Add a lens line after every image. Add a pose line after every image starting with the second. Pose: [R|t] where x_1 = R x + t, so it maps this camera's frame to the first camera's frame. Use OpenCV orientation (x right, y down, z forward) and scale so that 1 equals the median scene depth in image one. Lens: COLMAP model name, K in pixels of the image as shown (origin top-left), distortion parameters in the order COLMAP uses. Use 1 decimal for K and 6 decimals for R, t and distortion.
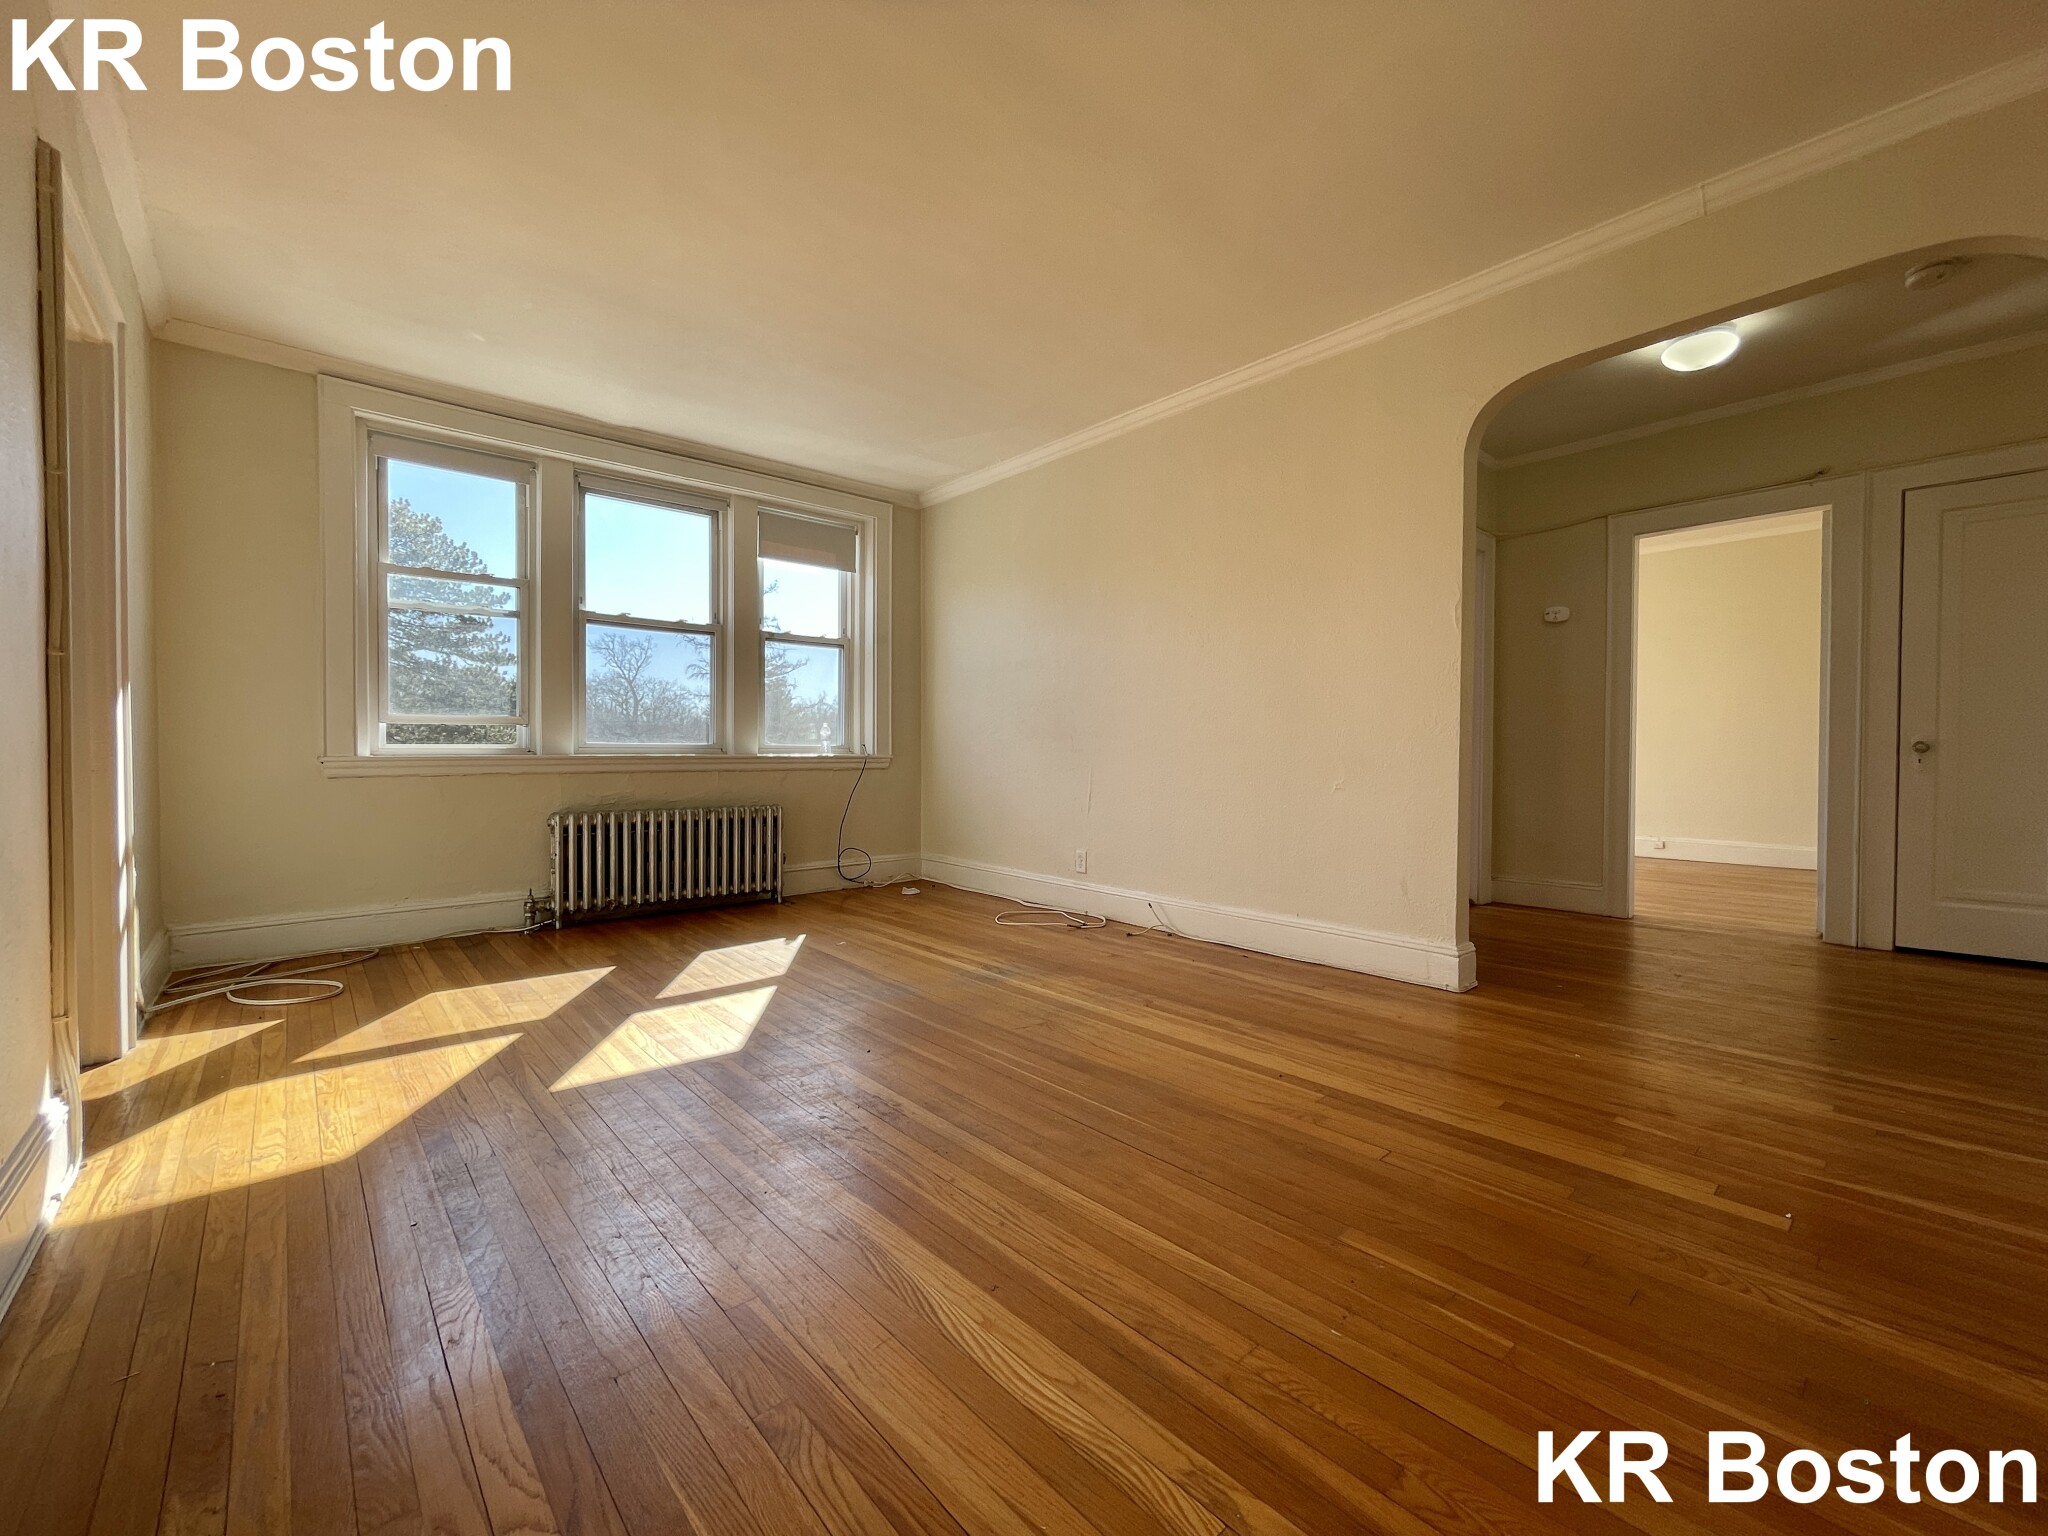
lens RADIAL K [[833.2, 0, 1022.1], [0, 833.2, 760.0], [0, 0, 1]] dist [-0.004036, 0.000016]
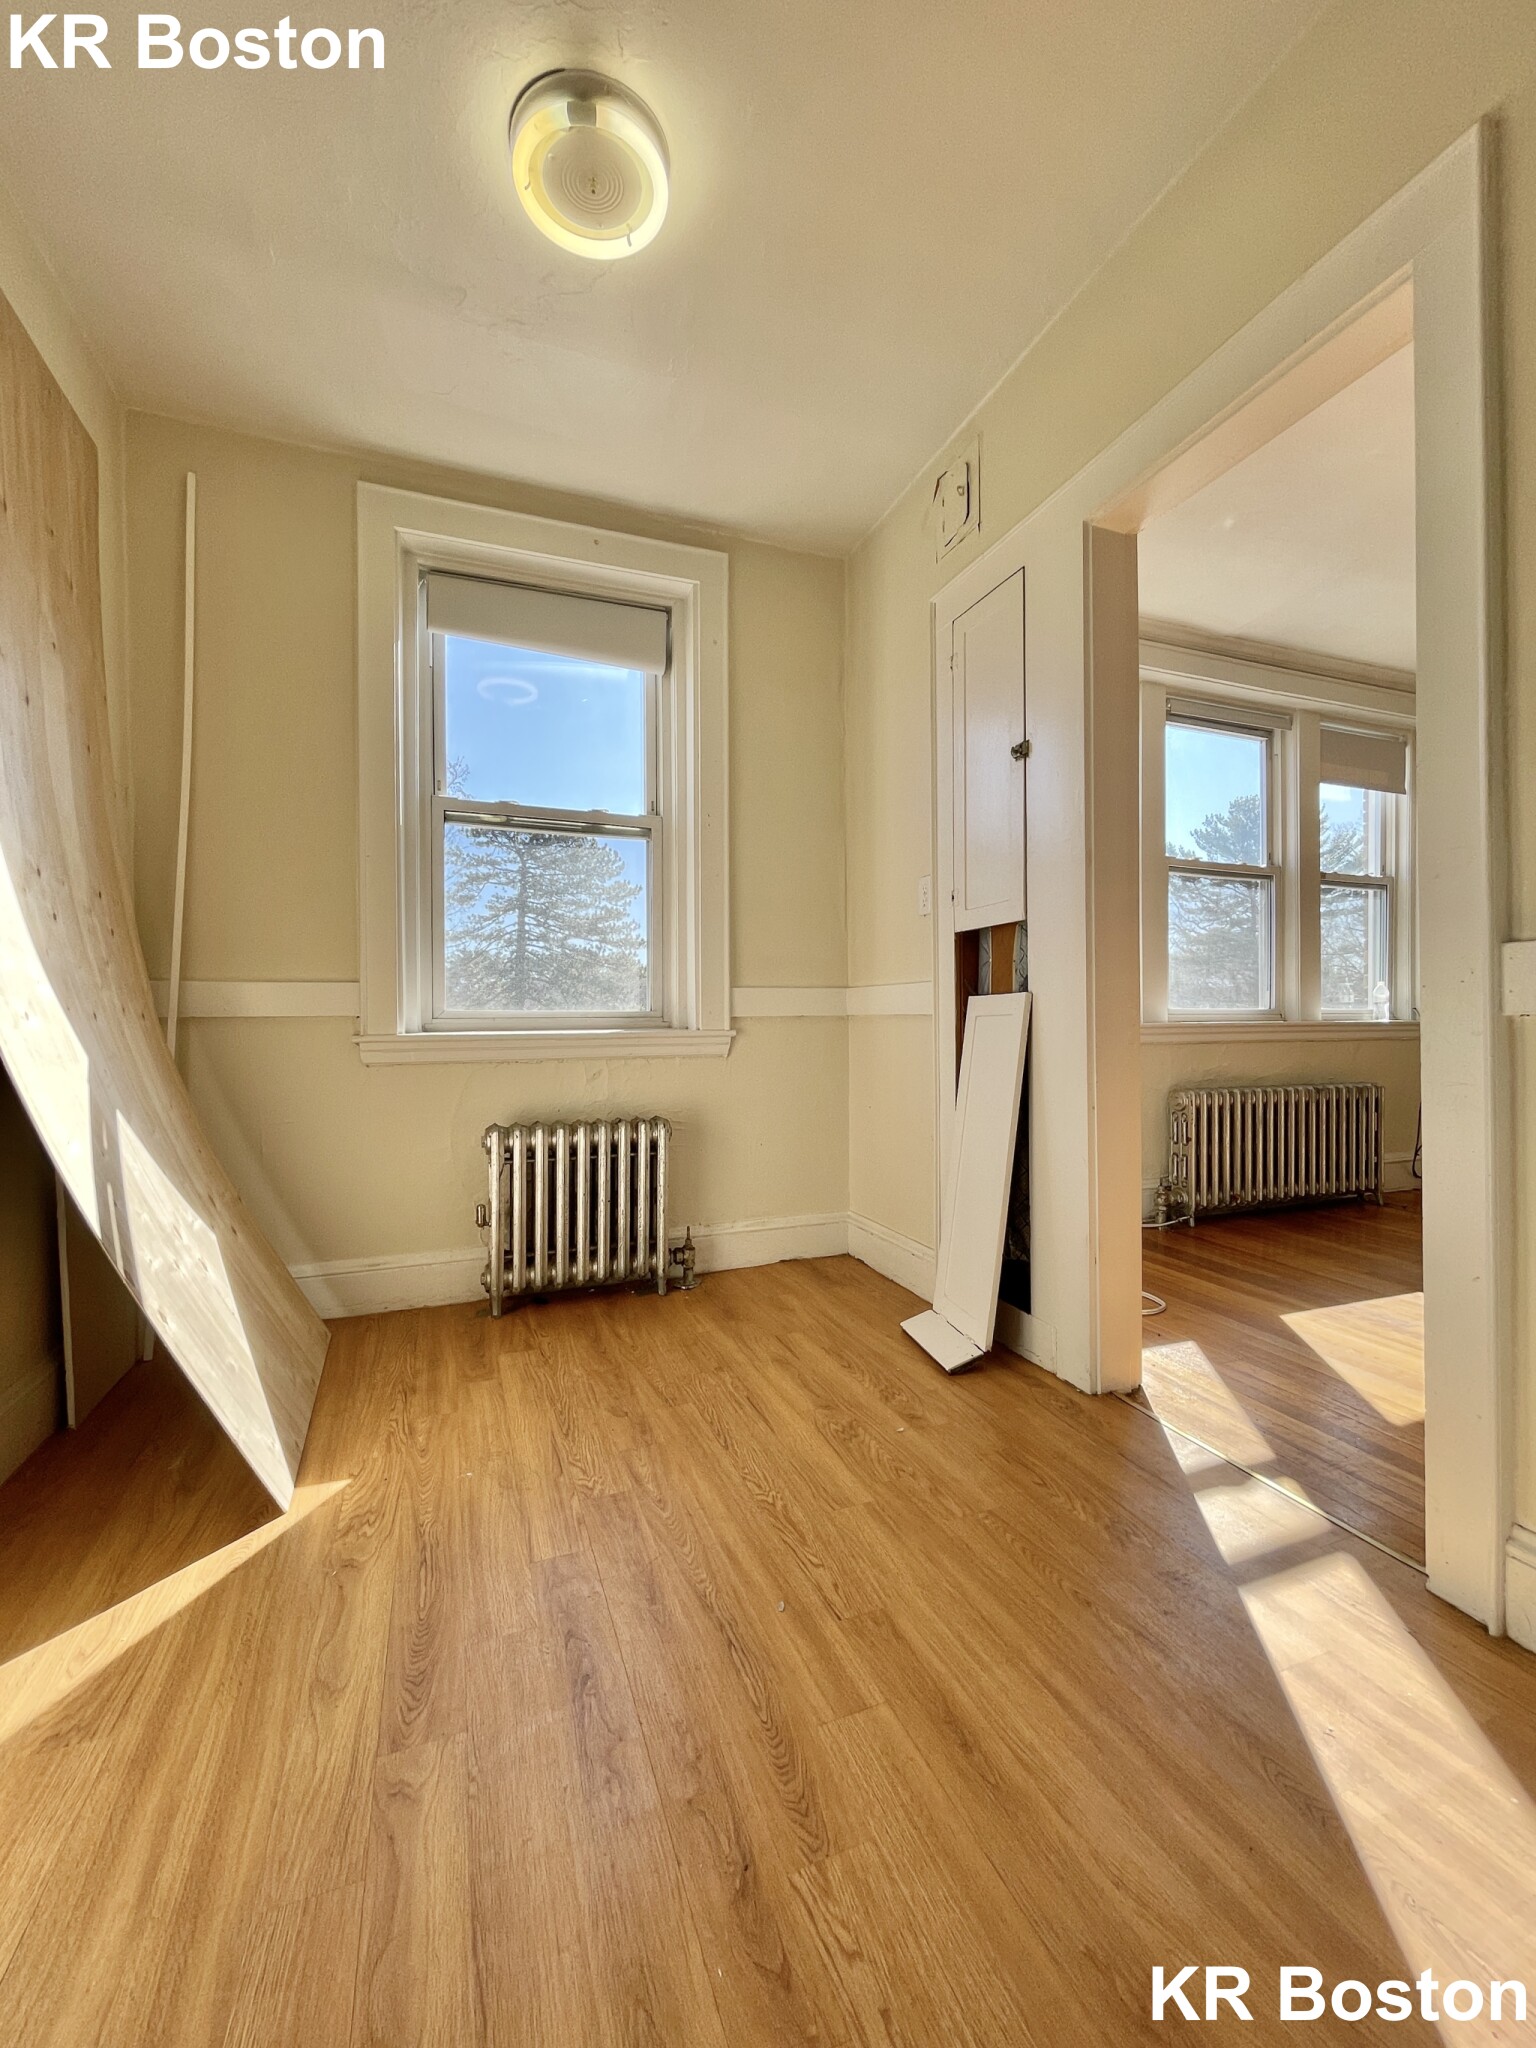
lens RADIAL K [[833.2, 0, 762.3], [0, 833.2, 1024.8], [0, 0, 1]] dist [-0.004036, 0.000016]
pose [[0.938718, -0.007216, -0.344612, -0.523396], [0.003658, 0.999933, -0.010975, 0.003702], [0.344668, 0.009042, 0.938681, 0.039121]]
